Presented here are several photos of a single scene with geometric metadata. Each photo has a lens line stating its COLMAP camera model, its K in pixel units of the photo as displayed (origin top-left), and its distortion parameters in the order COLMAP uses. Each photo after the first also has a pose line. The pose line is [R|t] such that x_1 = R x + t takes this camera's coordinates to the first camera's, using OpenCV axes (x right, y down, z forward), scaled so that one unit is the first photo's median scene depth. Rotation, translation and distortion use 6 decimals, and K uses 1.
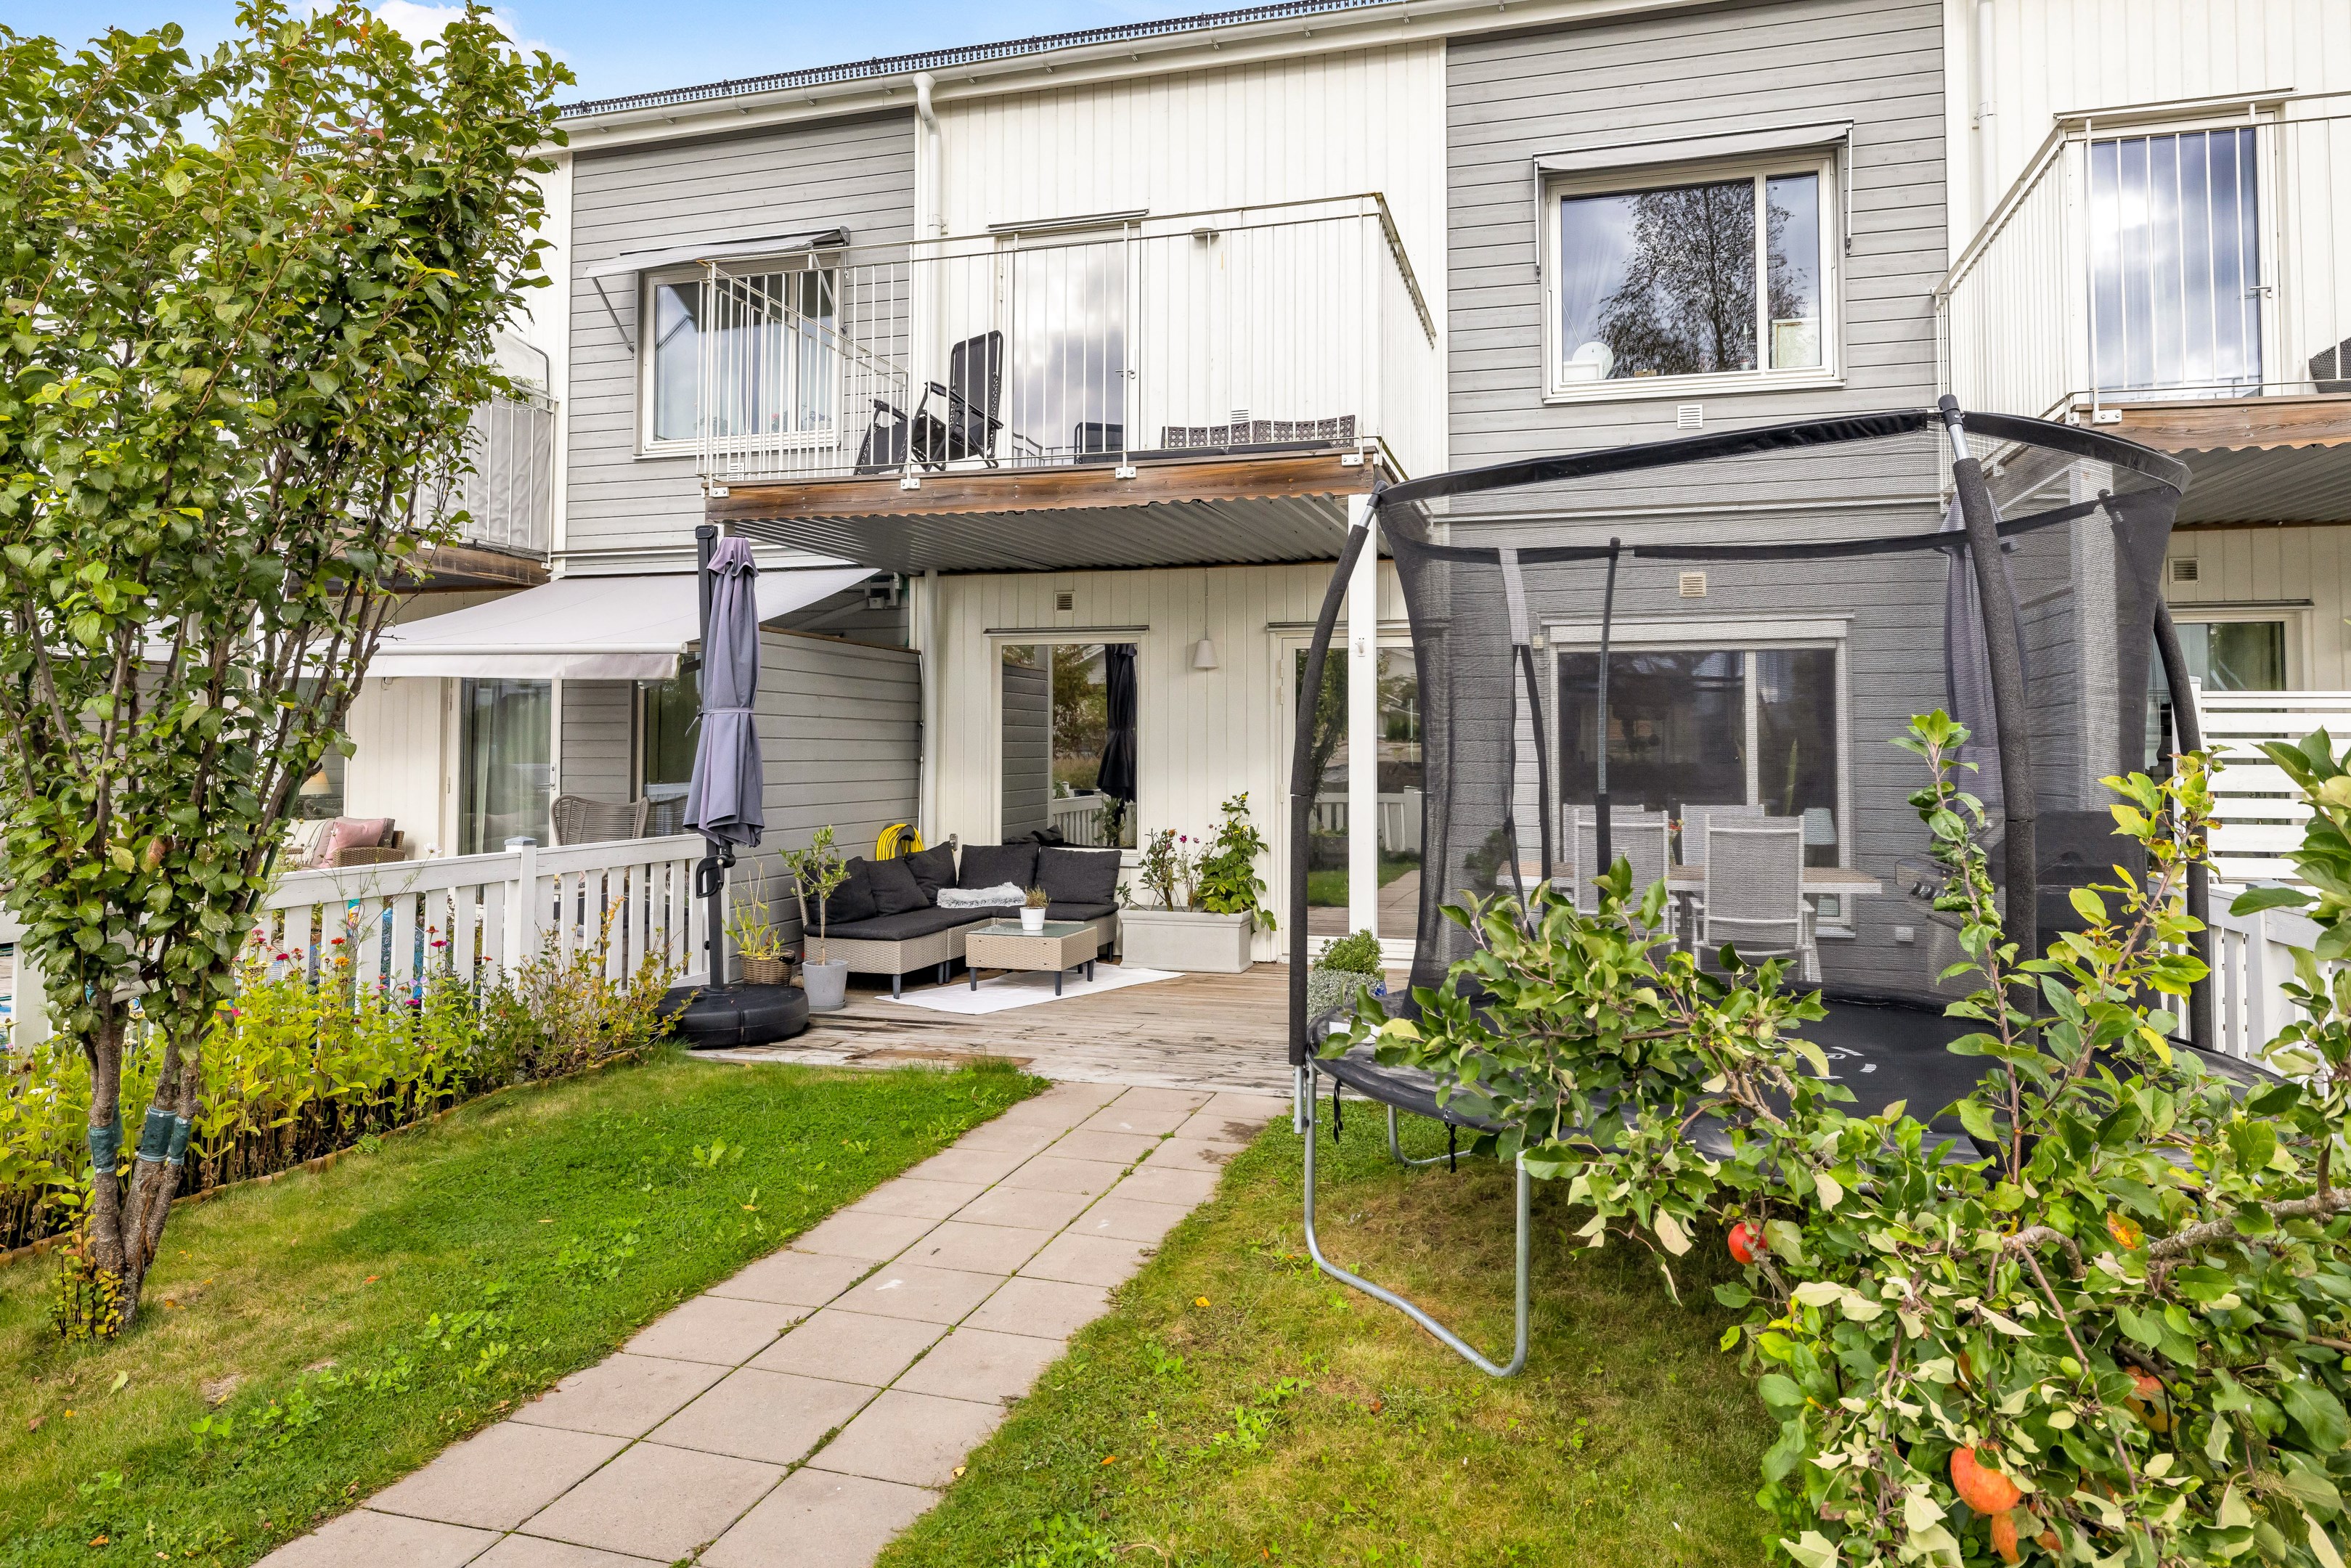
lens RADIAL K [[1436.6, 0, 1166.9], [0, 1436.6, 697.1], [0, 0, 1]] dist [0.001881, -0.000321]
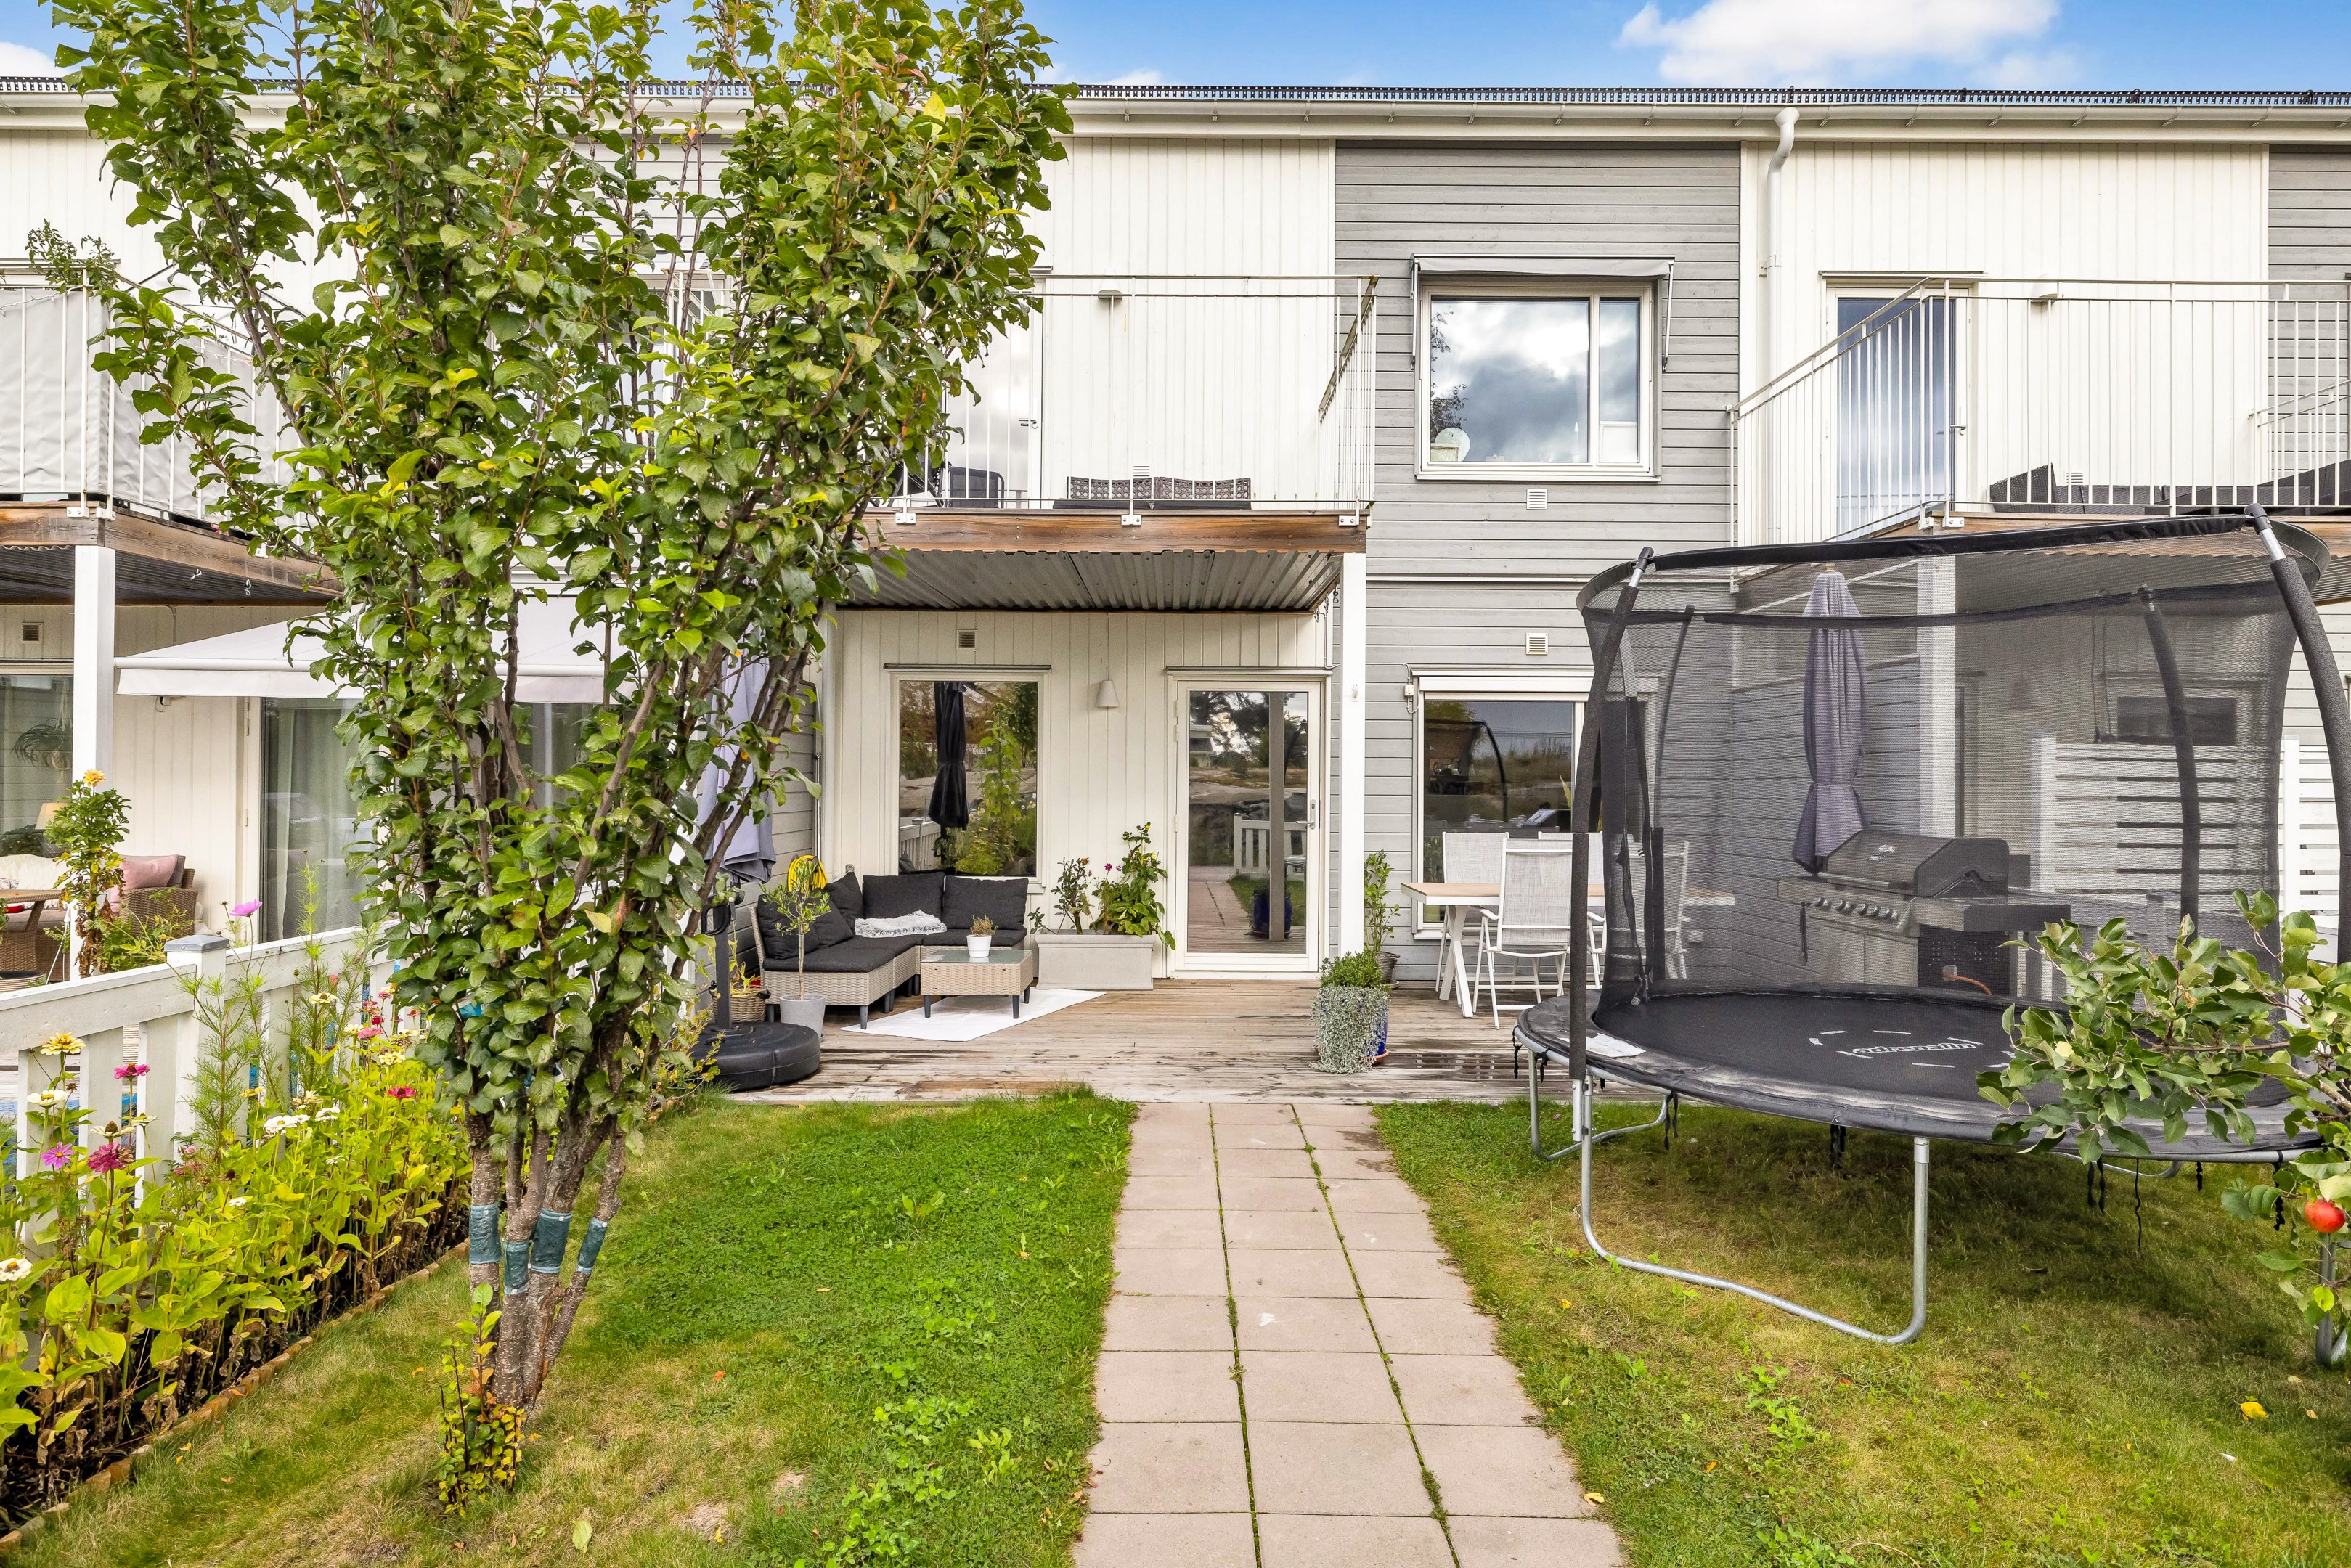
lens RADIAL K [[1295.3, 0, 1146.7], [0, 1295.3, 776.0], [0, 0, 1]] dist [0.000794, 0.001716]
pose [[0.962313, 0.005403, 0.271892, -0.250452], [-0.014747, 0.999368, 0.032335, -0.000479], [-0.271545, -0.035126, 0.961784, 0.076708]]
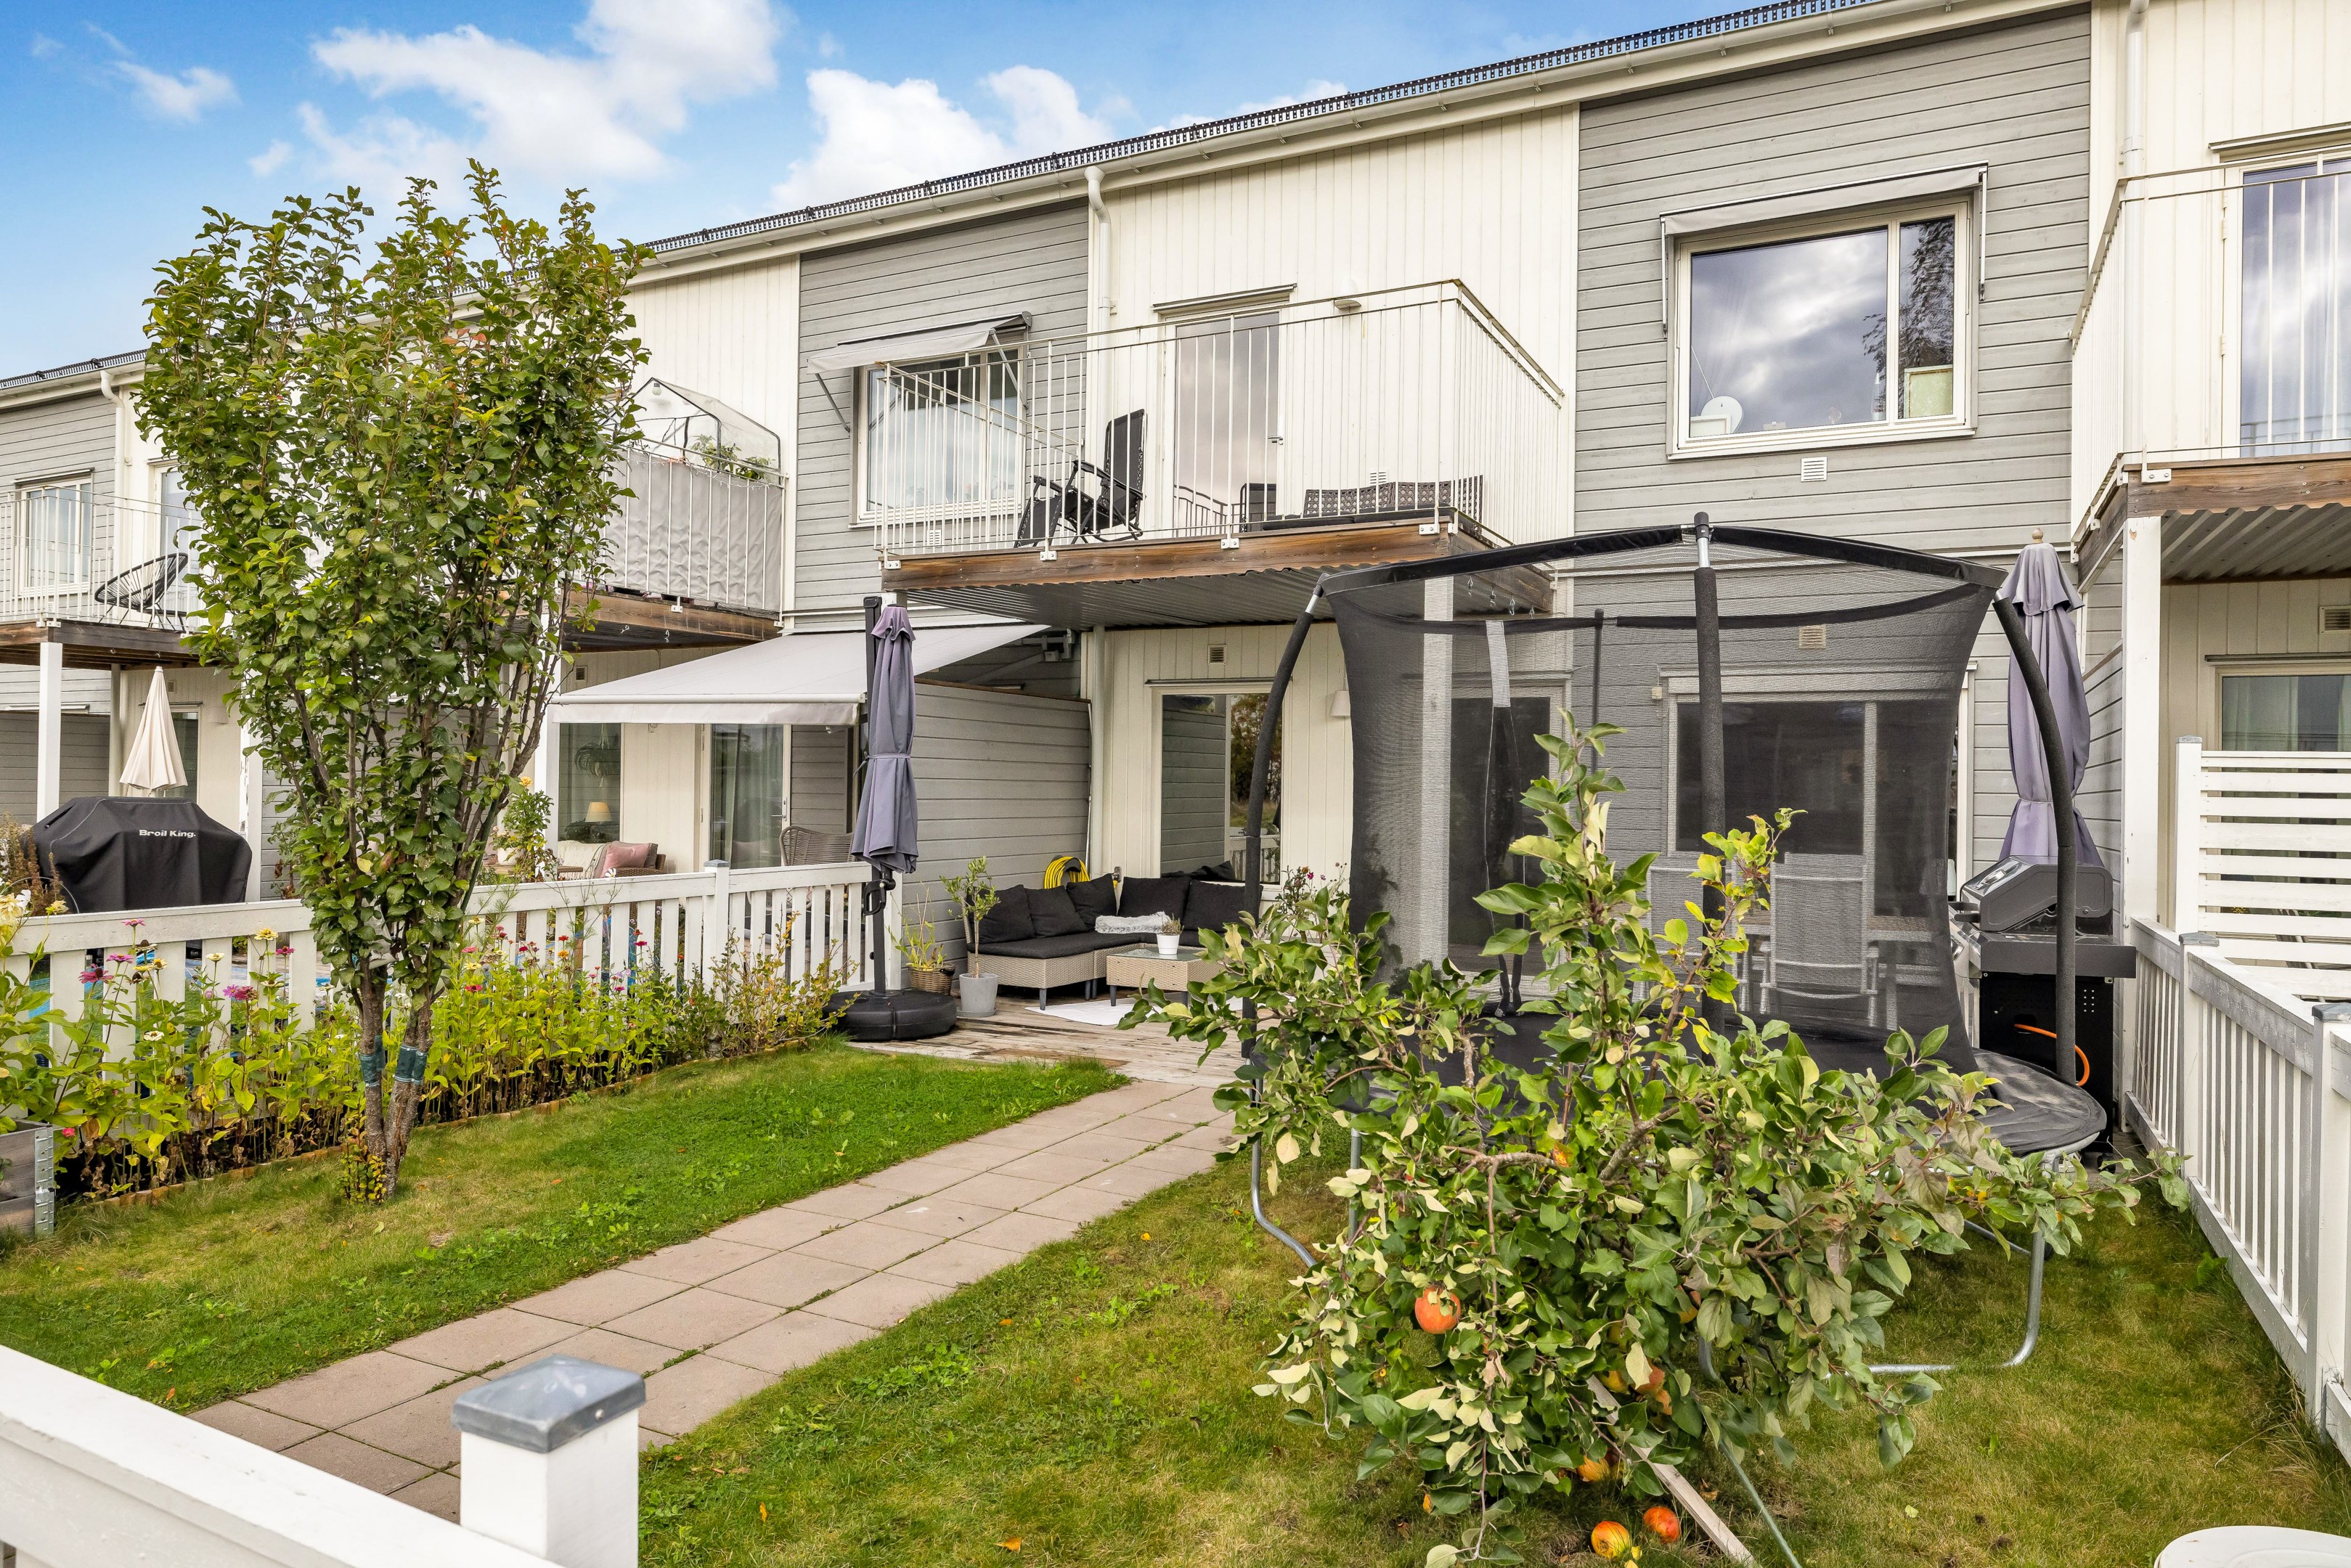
lens RADIAL K [[1462.0, 0, 1175.5], [0, 1462.0, 784.0], [0, 0, 1]] dist [-0.001419, 0.002846]
pose [[0.982147, 0.010618, -0.187814, 0.132537], [-0.004048, 0.999367, 0.035334, -0.009845], [0.188070, -0.033943, 0.981569, -0.110823]]
